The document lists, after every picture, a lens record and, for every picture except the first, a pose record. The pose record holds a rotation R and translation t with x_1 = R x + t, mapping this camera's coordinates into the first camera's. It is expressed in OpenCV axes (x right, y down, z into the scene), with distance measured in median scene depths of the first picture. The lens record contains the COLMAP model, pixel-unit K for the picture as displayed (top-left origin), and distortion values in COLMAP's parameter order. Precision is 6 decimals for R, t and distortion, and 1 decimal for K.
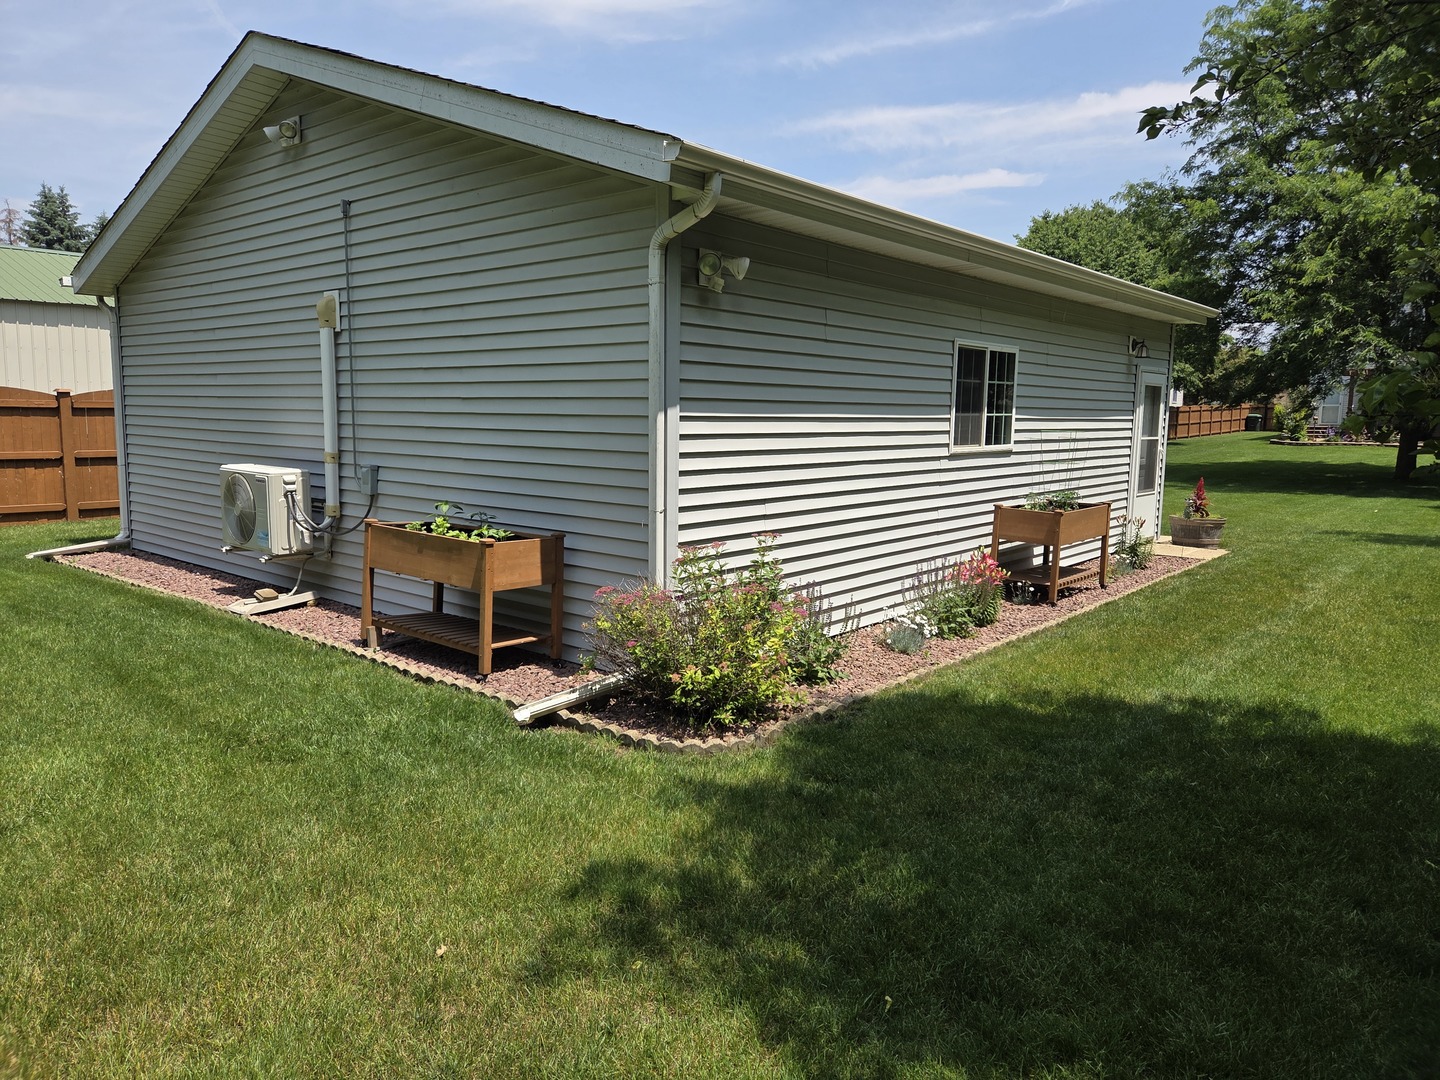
lens RADIAL K [[982.0, 0, 719.6], [0, 982.0, 539.2], [0, 0, 1]] dist [0.006676, 0.000659]
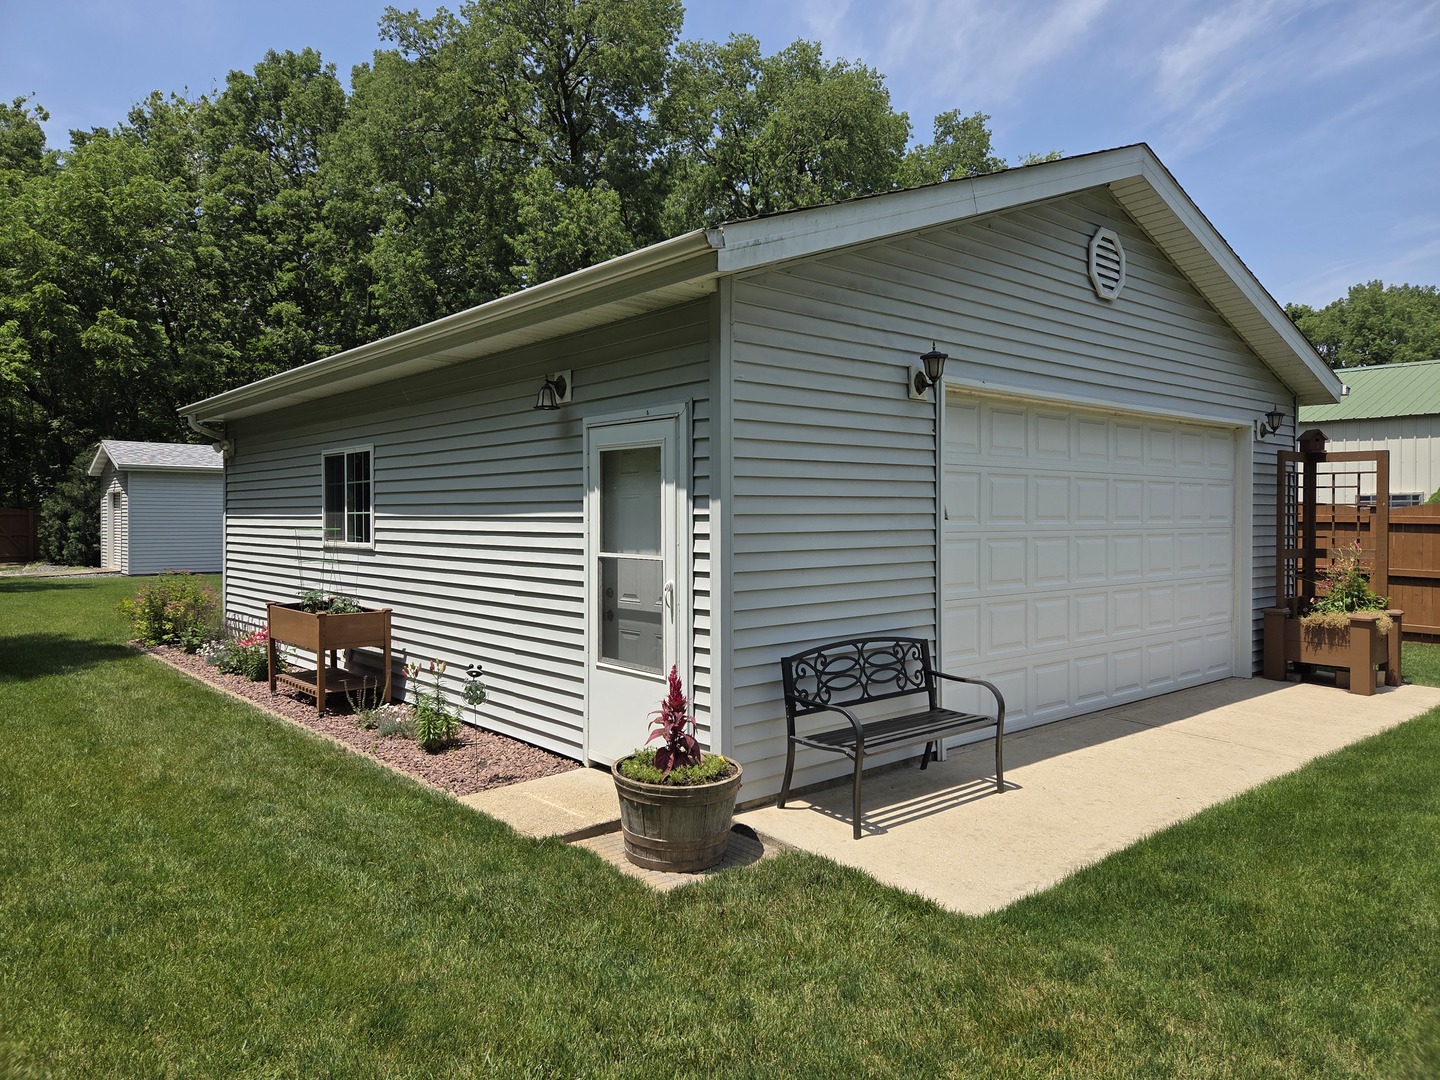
lens RADIAL K [[982.0, 0, 720.0], [0, 982.0, 533.9], [0, 0, 1]] dist [0.006676, 0.000659]
pose [[-0.149326, 0.005096, -0.988775, 1.248970], [-0.130452, 0.991144, 0.024809, -0.180981], [0.980145, 0.132692, -0.147339, 1.533732]]
